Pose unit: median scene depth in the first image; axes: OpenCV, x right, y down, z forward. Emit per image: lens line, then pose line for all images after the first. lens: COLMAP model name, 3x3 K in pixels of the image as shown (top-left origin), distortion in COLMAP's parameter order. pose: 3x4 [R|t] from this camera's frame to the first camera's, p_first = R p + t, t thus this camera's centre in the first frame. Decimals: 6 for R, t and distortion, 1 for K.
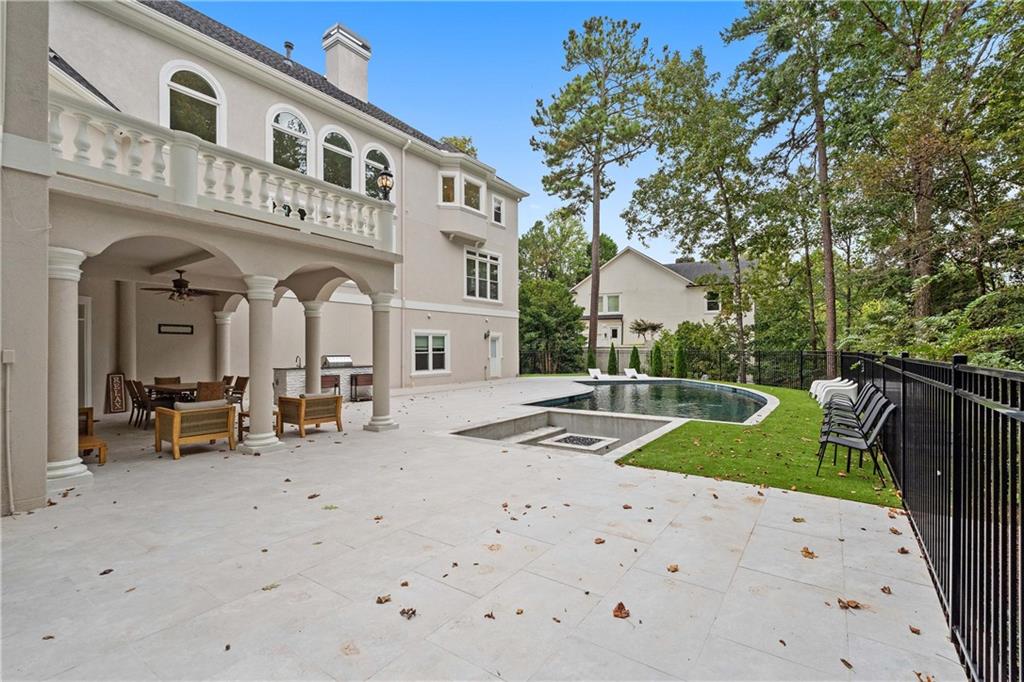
lens RADIAL K [[456.0, 0, 512.0], [0, 456.0, 341.0], [0, 0, 1]] dist [-0.000623, 0.000191]
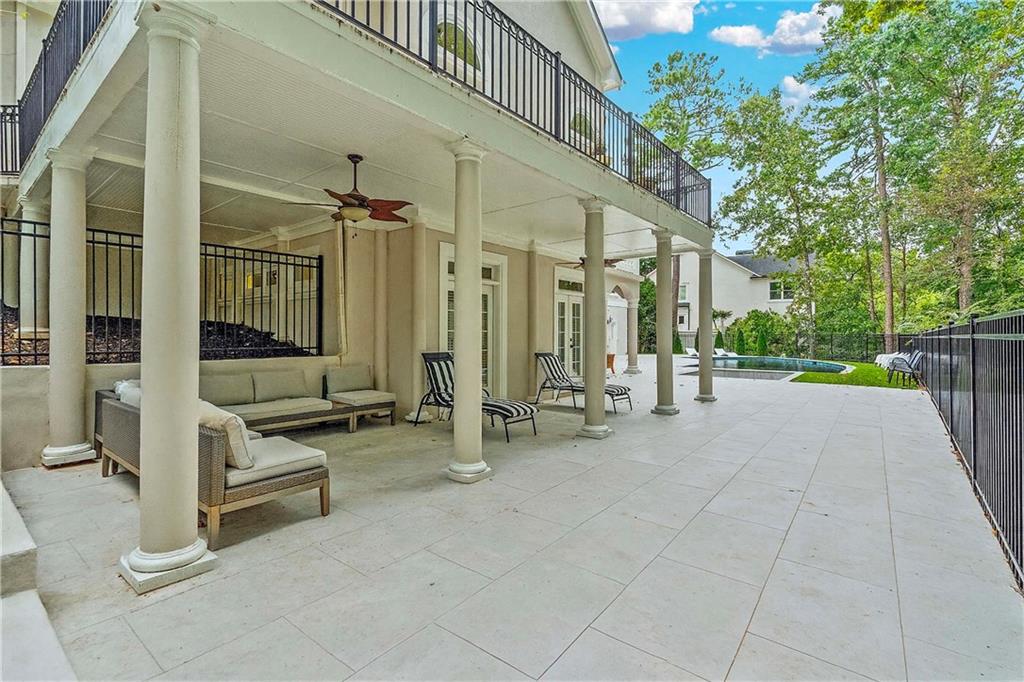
lens RADIAL K [[469.0, 0, 510.5], [0, 469.0, 325.5], [0, 0, 1]] dist [0.000453, -0.000329]
pose [[0.998065, 0.003556, -0.062084, -0.208354], [-0.003793, 0.999986, -0.003694, 0.004159], [0.062070, 0.003923, 0.998064, -0.281955]]
